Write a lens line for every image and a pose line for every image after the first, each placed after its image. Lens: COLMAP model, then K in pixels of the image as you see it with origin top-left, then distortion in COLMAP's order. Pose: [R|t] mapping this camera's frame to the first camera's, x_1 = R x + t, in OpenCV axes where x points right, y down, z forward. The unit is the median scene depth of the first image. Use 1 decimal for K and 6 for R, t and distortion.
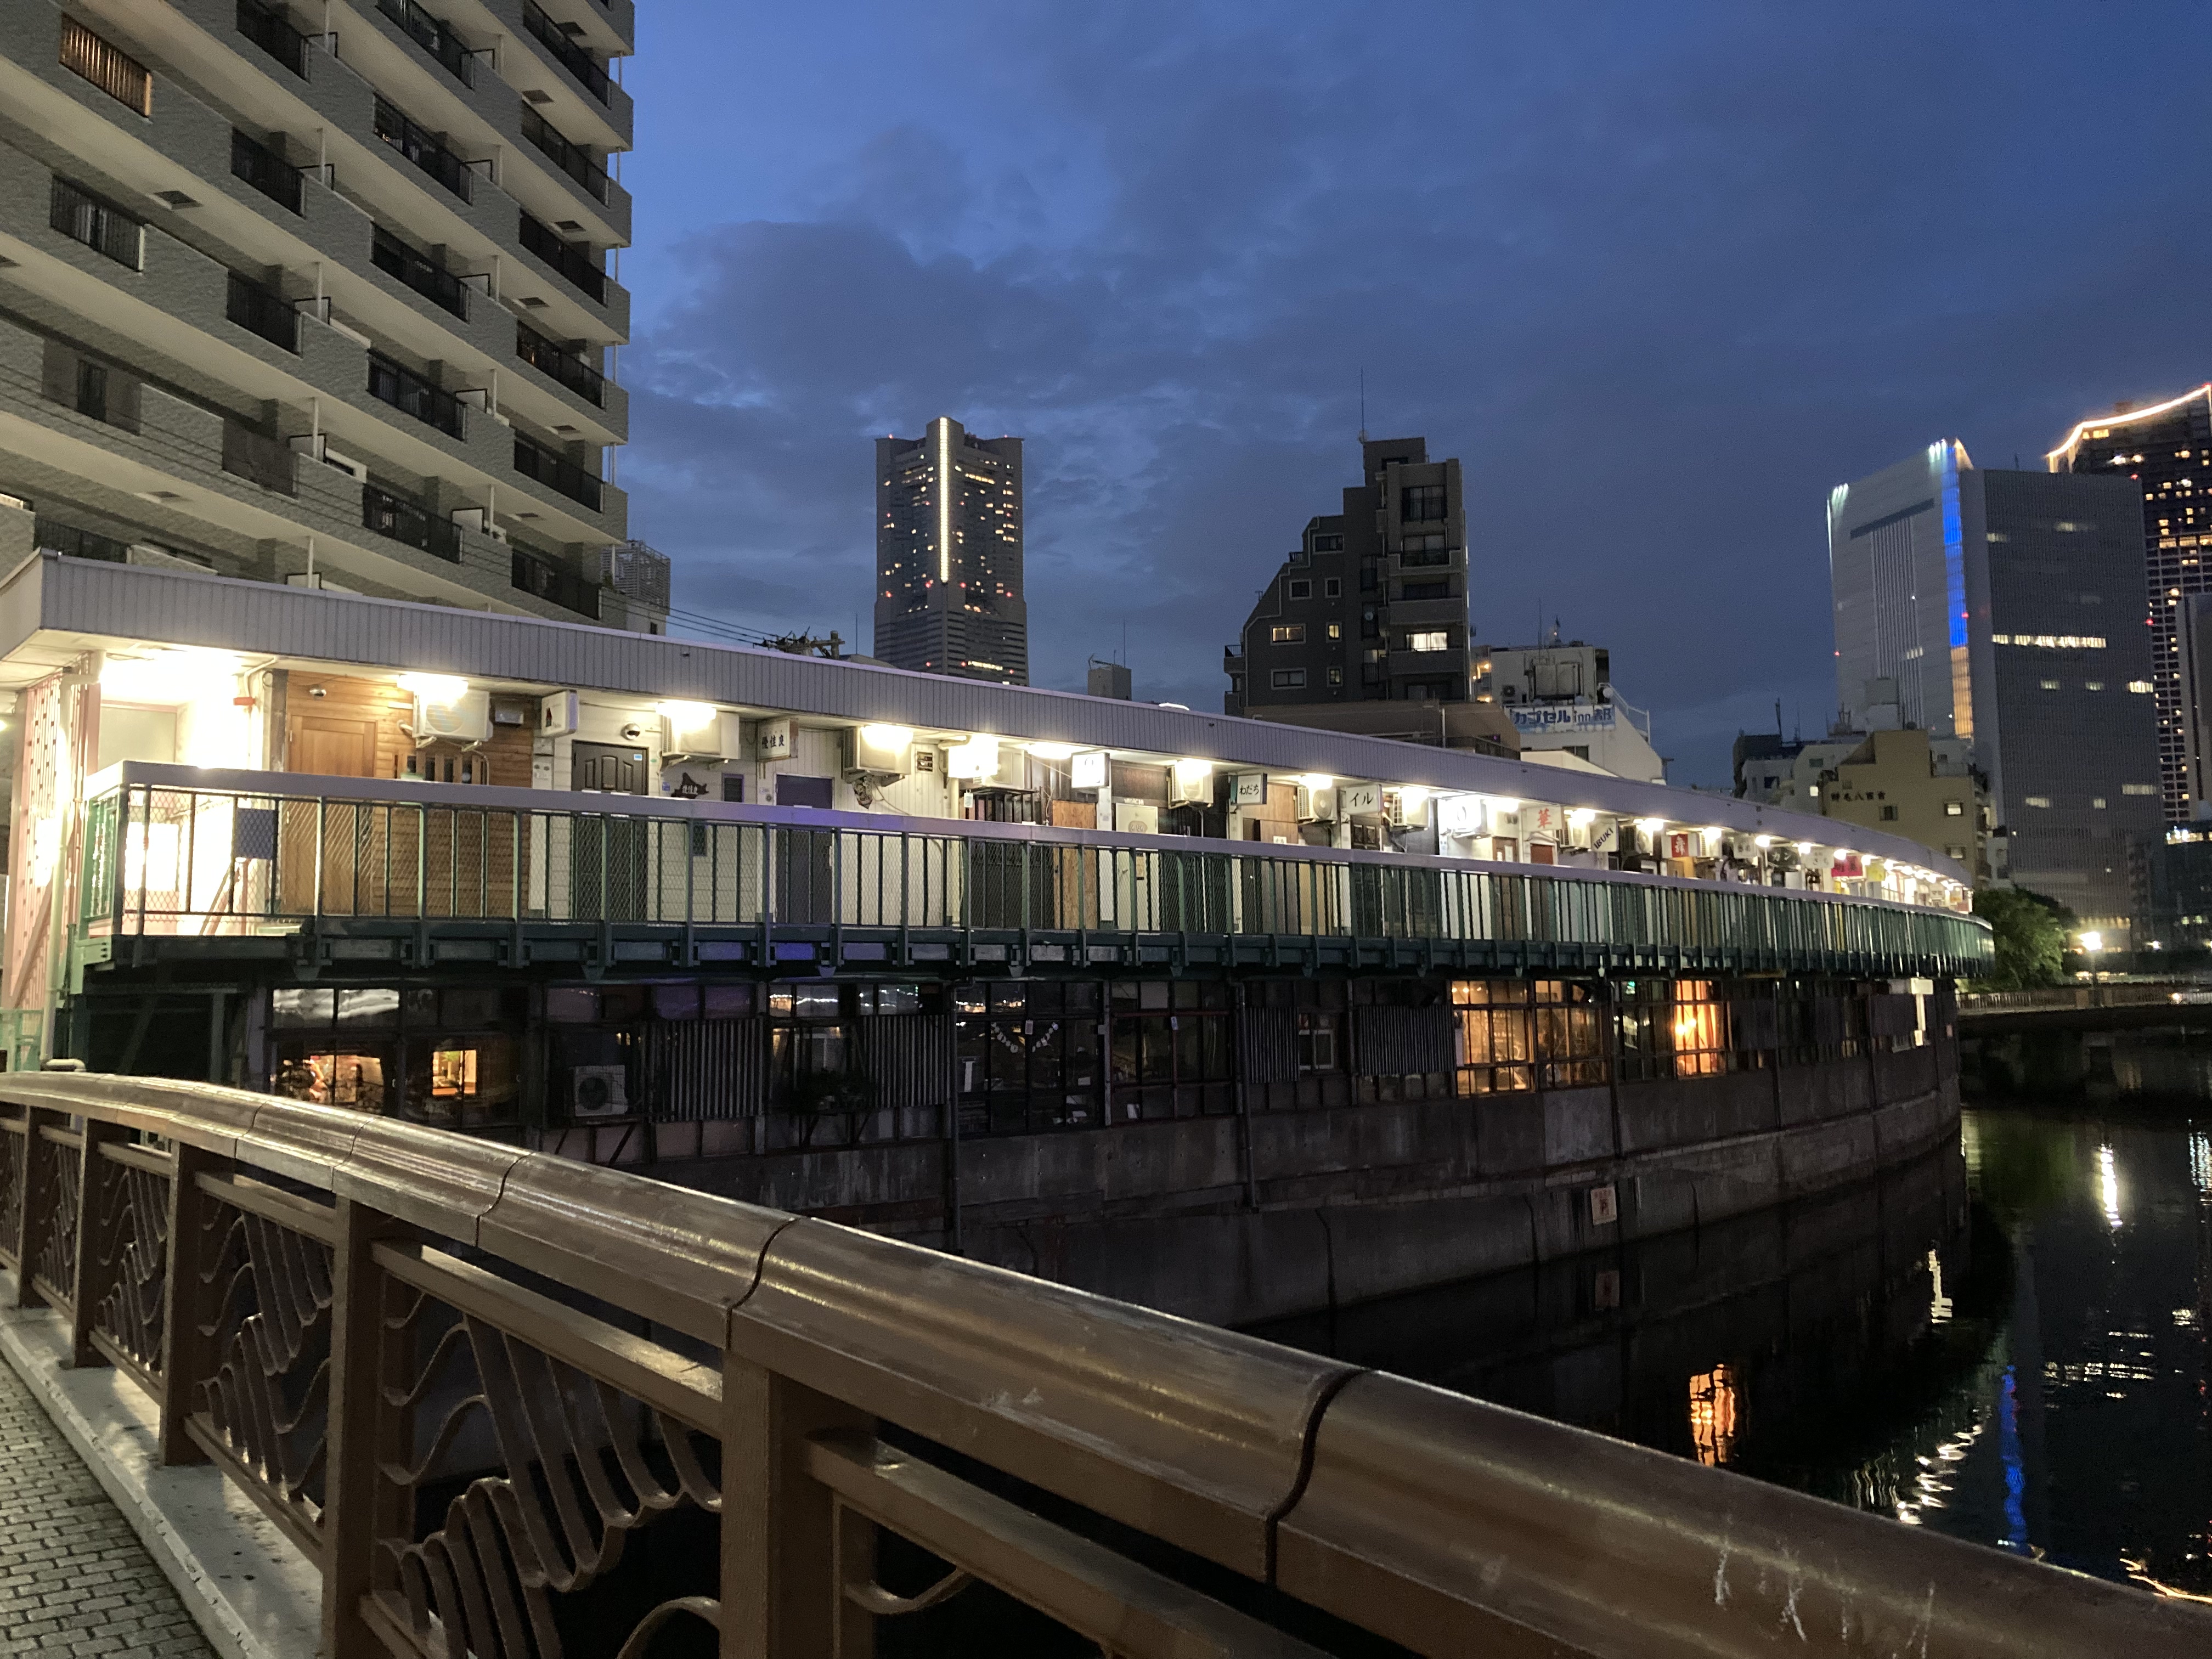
lens RADIAL K [[1793.3, 0, 1106.0], [0, 1793.3, 829.5], [0, 0, 1]] dist [0.094309, -0.190532]
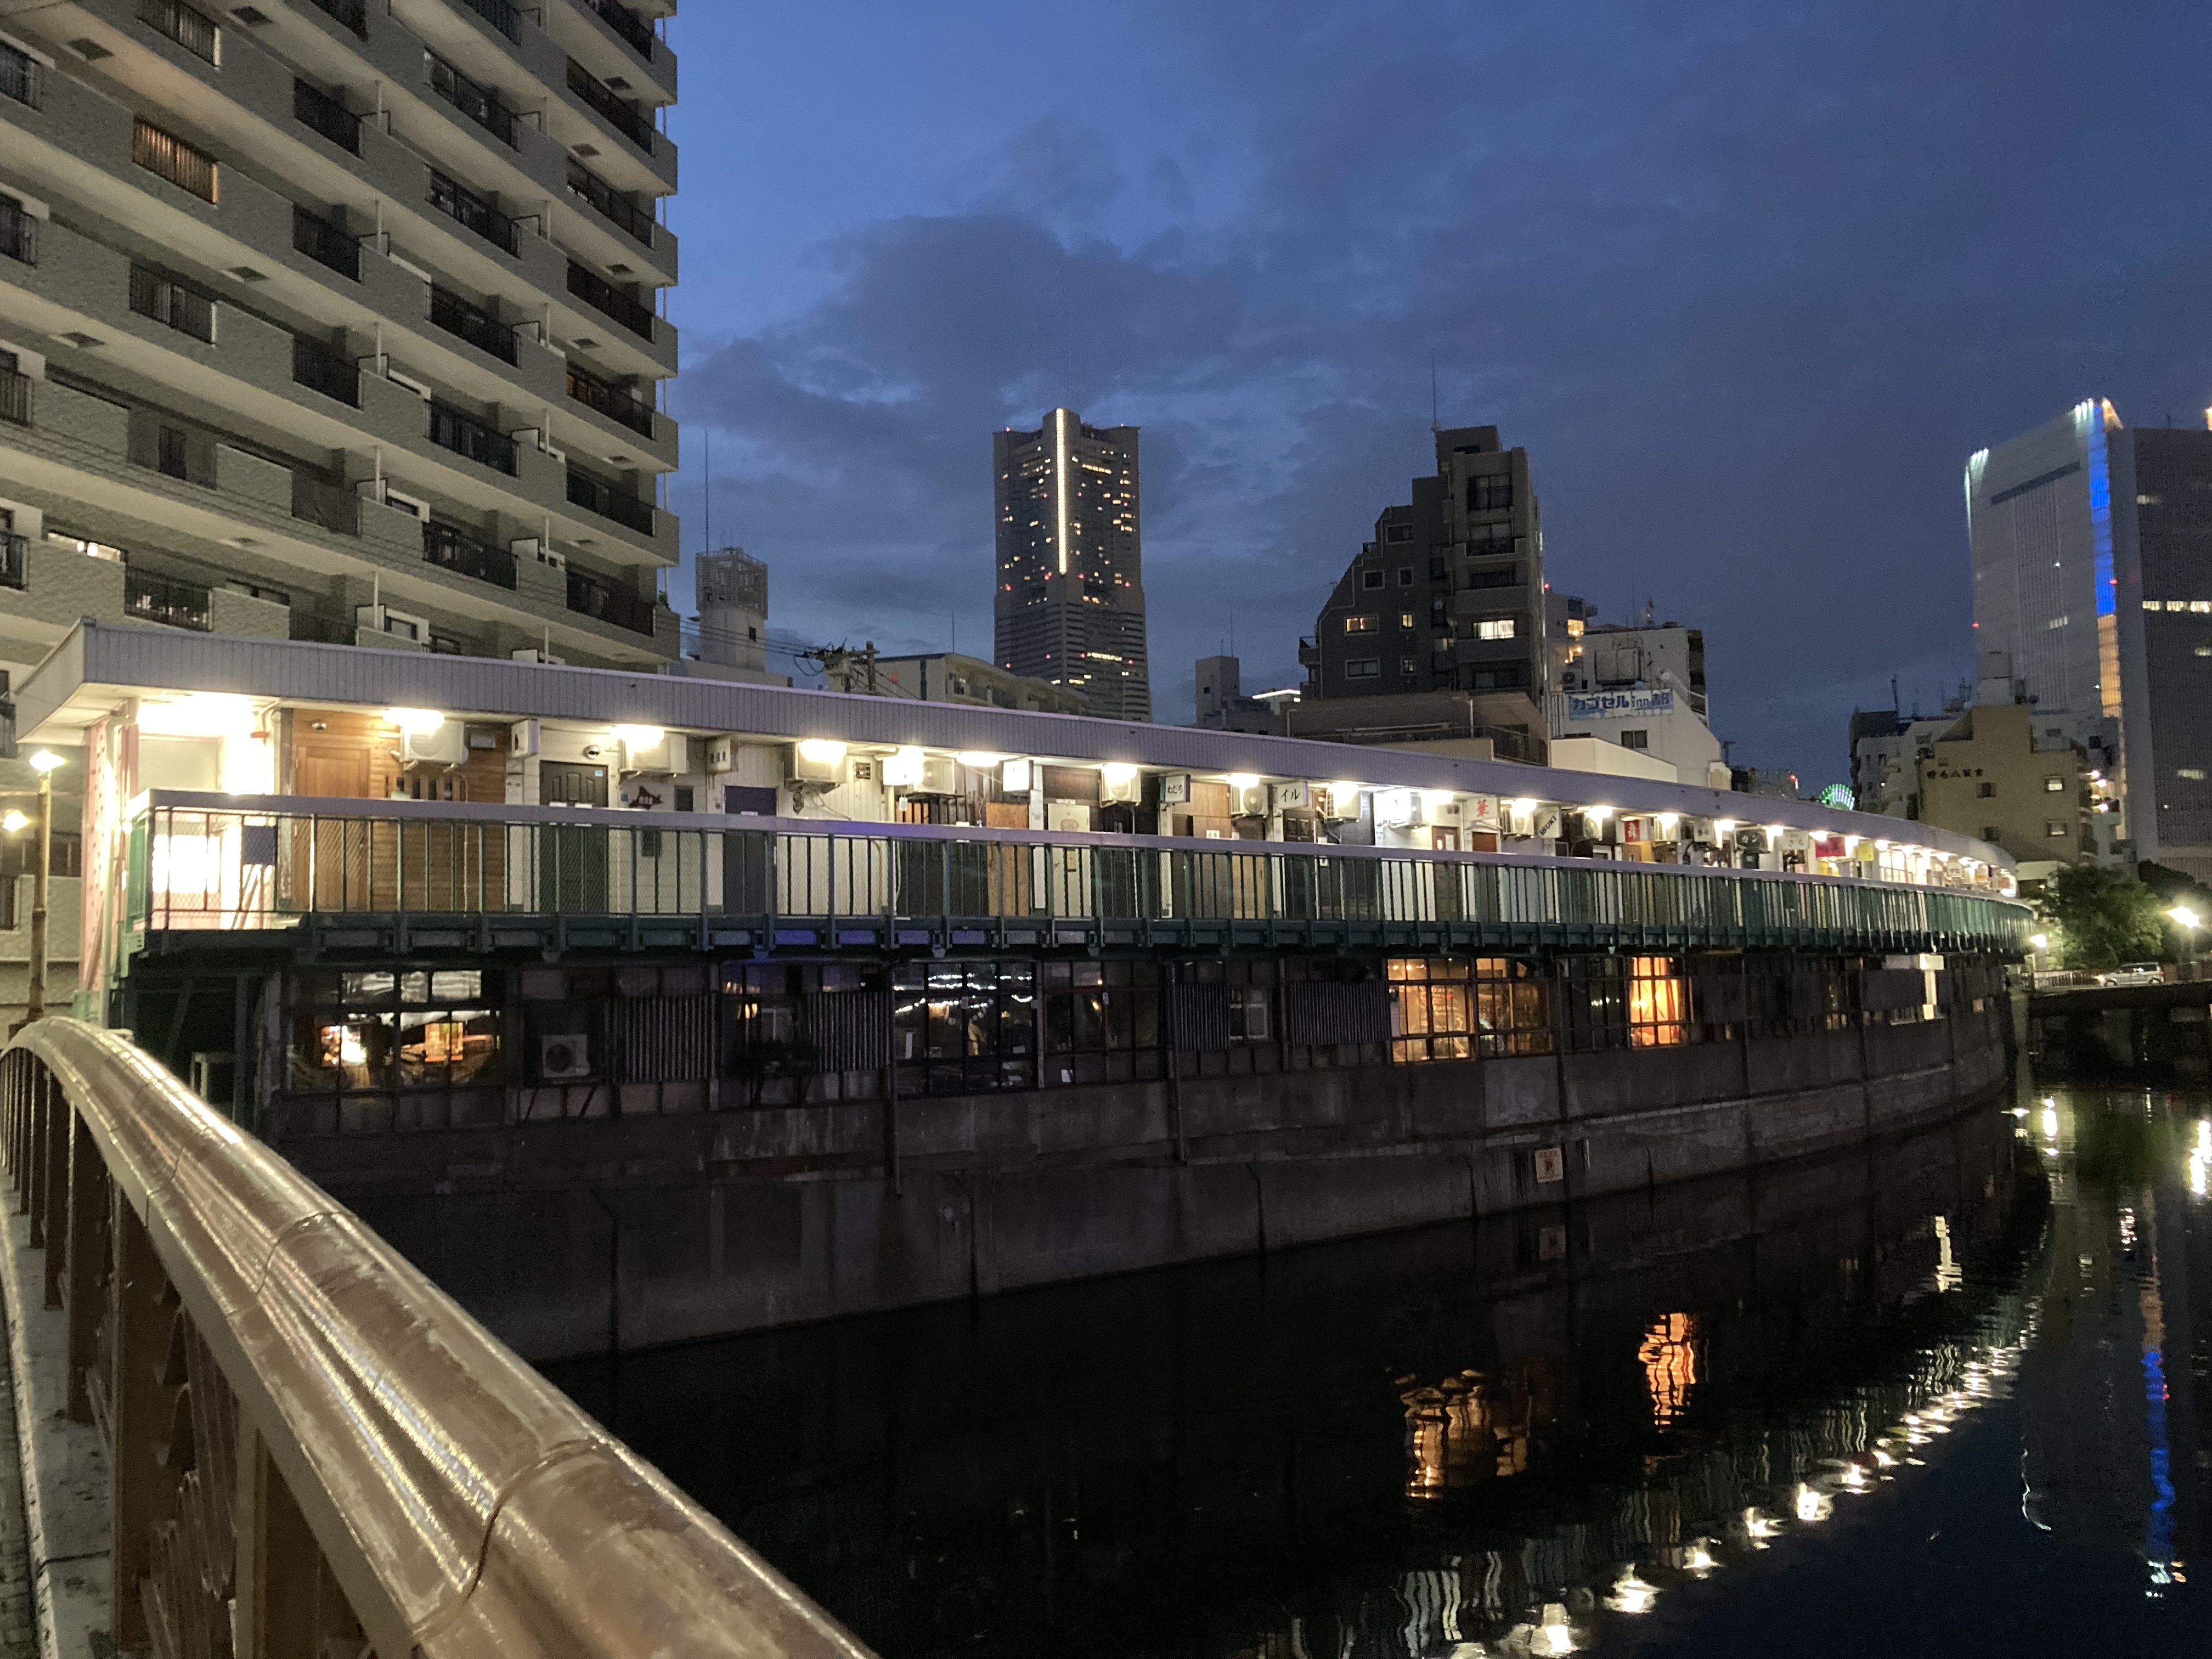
lens RADIAL K [[1803.0, 0, 1122.7], [0, 1803.0, 864.9], [0, 0, 1]] dist [0.115281, -0.251616]
pose [[0.997506, -0.013696, -0.069247, 0.116495], [0.015509, 0.999549, 0.025712, -0.004187], [0.068864, -0.026722, 0.997268, -0.112837]]
